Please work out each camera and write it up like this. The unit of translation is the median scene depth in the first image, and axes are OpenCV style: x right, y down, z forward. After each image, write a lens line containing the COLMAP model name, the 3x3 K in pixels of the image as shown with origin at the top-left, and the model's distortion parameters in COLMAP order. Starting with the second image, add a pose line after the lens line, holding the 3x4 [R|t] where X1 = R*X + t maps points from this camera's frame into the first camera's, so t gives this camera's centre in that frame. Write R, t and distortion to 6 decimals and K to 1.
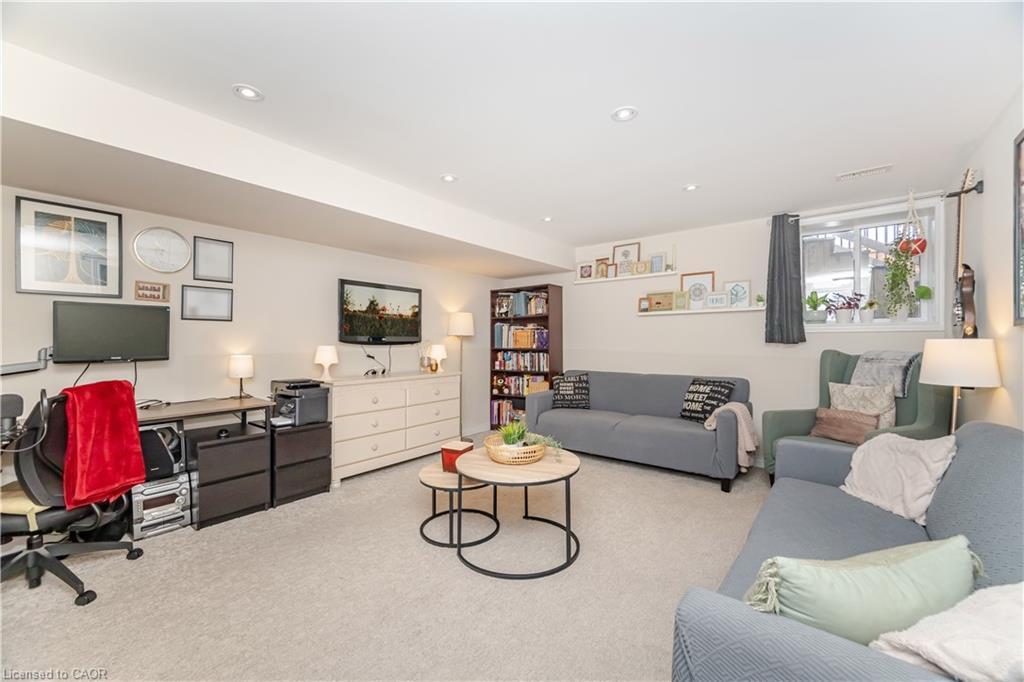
lens RADIAL K [[411.0, 0, 508.5], [0, 411.0, 341.4], [0, 0, 1]] dist [-0.000305, -0.000254]
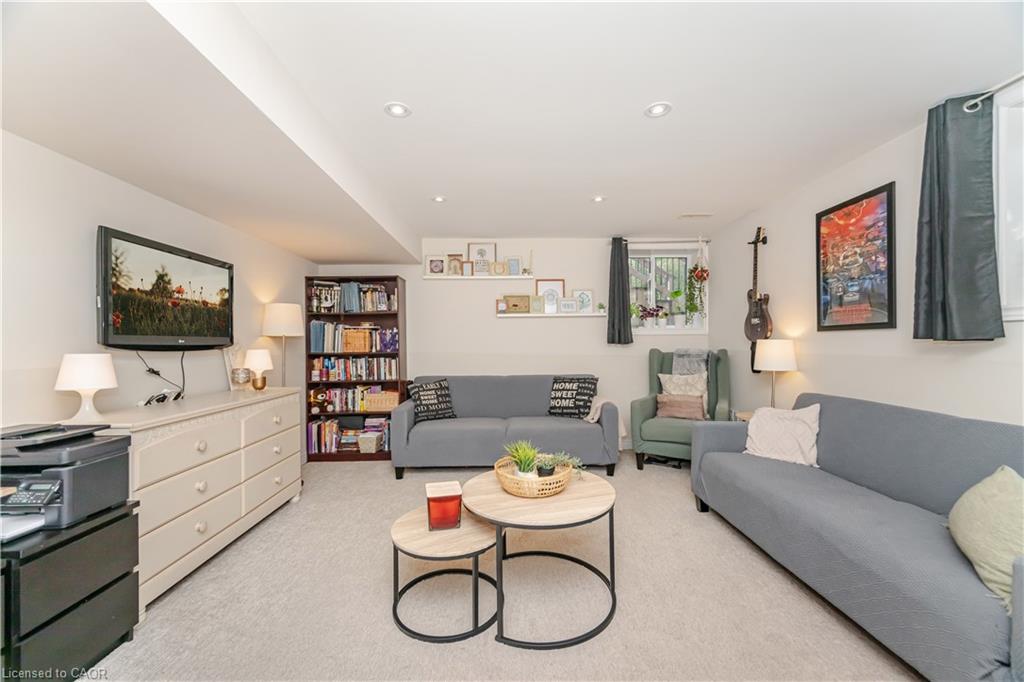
lens RADIAL K [[411.0, 0, 508.5], [0, 411.0, 341.4], [0, 0, 1]] dist [-0.000305, -0.000254]
pose [[0.770539, -0.002104, 0.637390, -0.295777], [0.007111, 0.999961, -0.005296, 0.001300], [-0.637354, 0.008614, 0.770523, 0.226857]]
